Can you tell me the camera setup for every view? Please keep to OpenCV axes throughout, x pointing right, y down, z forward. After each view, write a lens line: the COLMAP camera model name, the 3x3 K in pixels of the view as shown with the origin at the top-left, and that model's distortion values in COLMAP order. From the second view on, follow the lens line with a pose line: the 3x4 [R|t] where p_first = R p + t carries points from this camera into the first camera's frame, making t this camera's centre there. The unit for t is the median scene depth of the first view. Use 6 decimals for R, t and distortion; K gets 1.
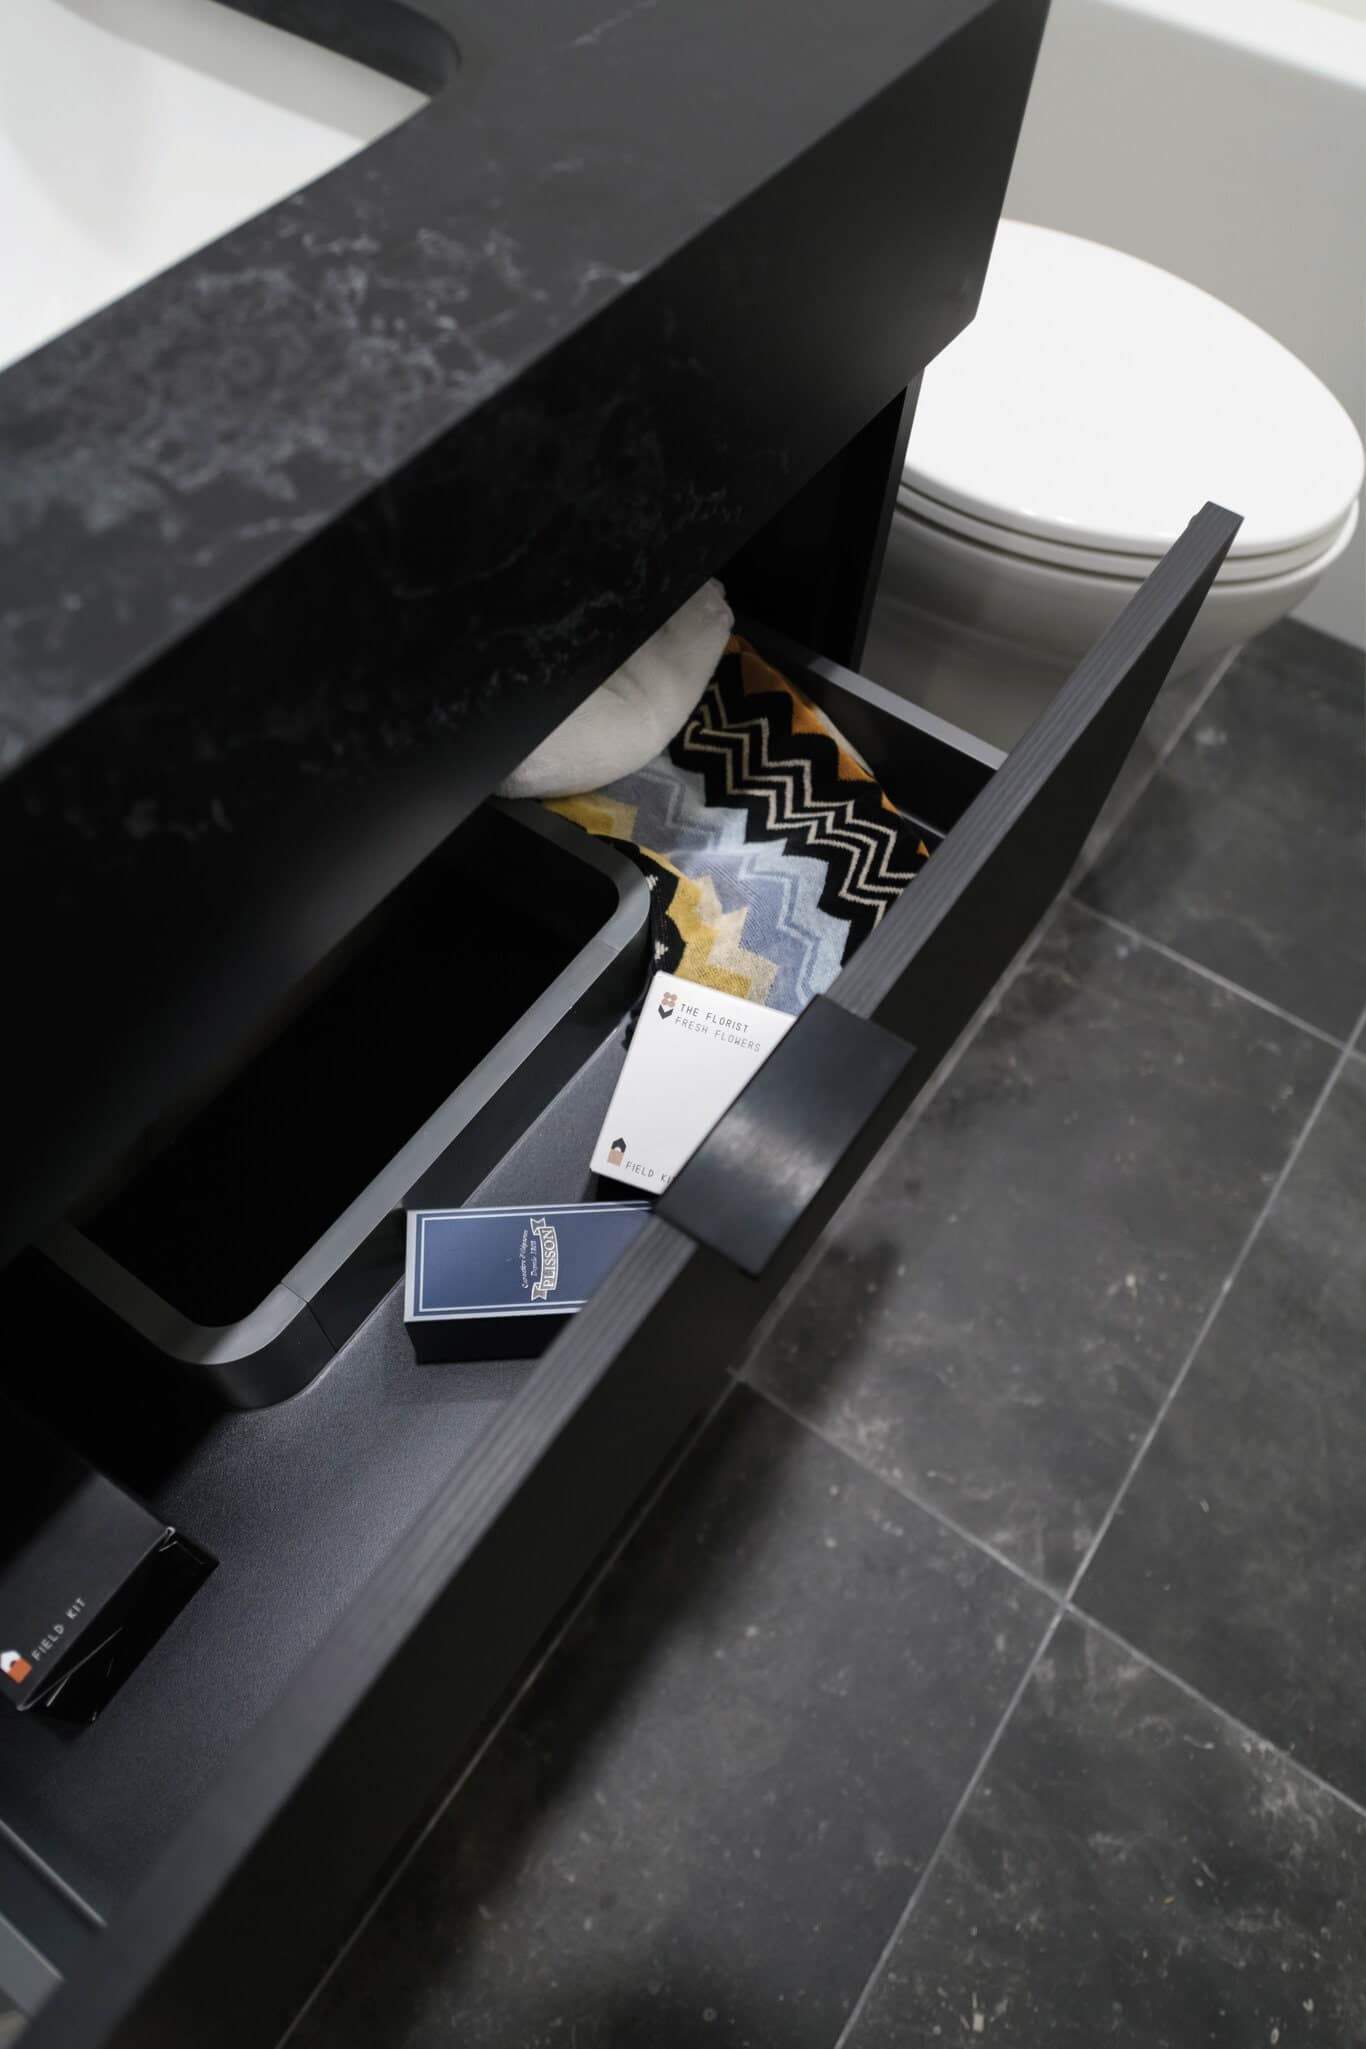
lens RADIAL K [[1333.0, 0, 673.9], [0, 1333.0, 1028.4], [0, 0, 1]] dist [0.003194, -0.000537]
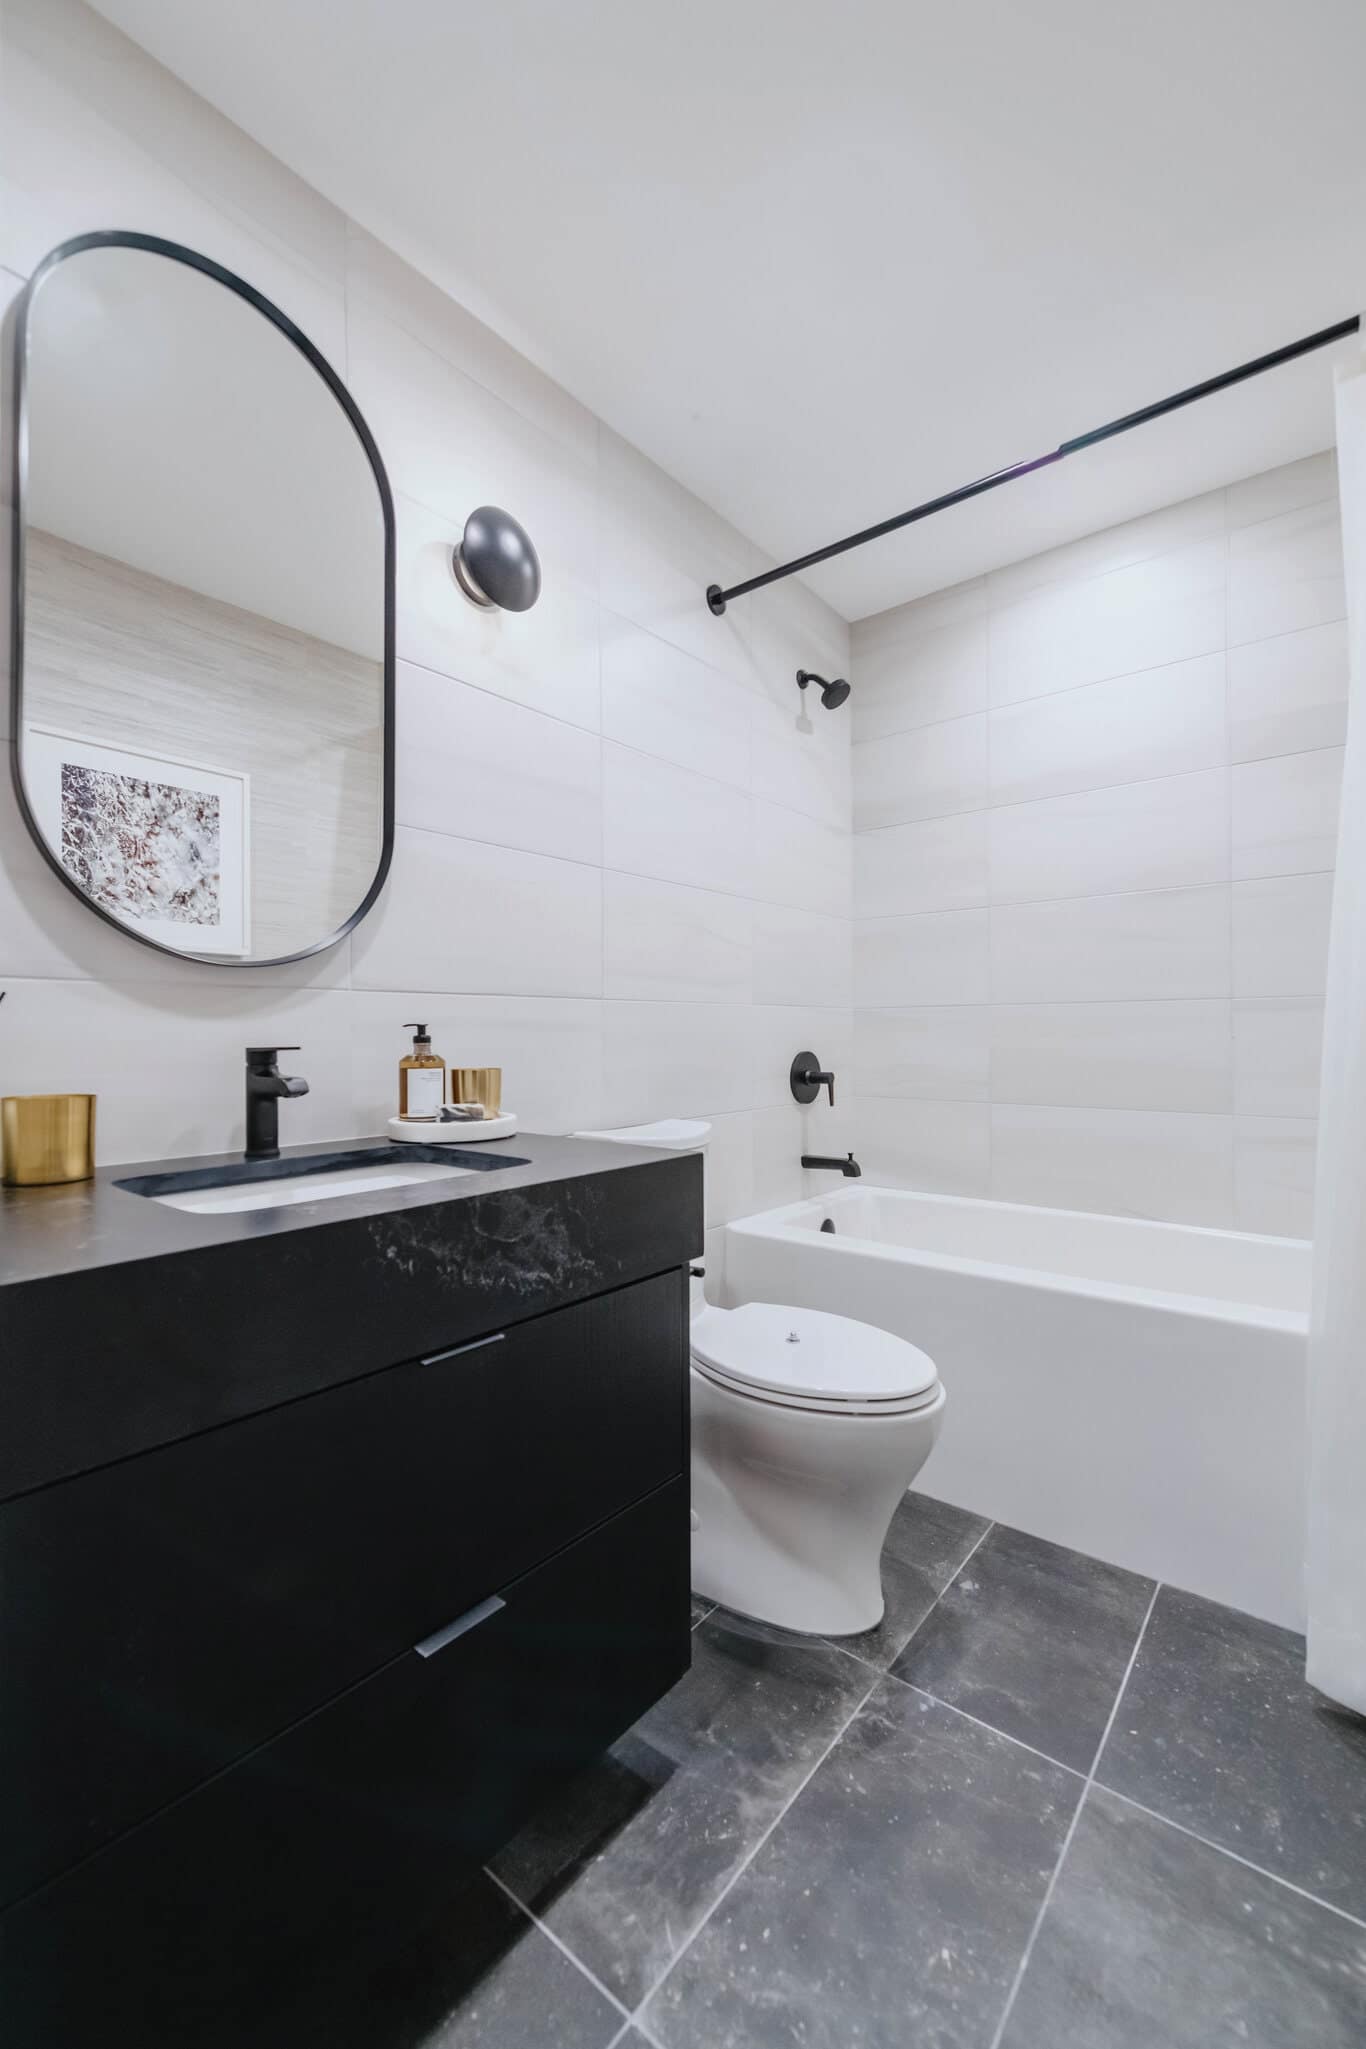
lens RADIAL K [[803.3, 0, 686.2], [0, 803.3, 1030.2], [0, 0, 1]] dist [-0.001644, -0.000416]
pose [[0.997562, -0.037960, -0.058562, 0.163188], [-0.031923, 0.497998, -0.866590, 0.406420], [0.062060, 0.866347, 0.495572, -0.172452]]
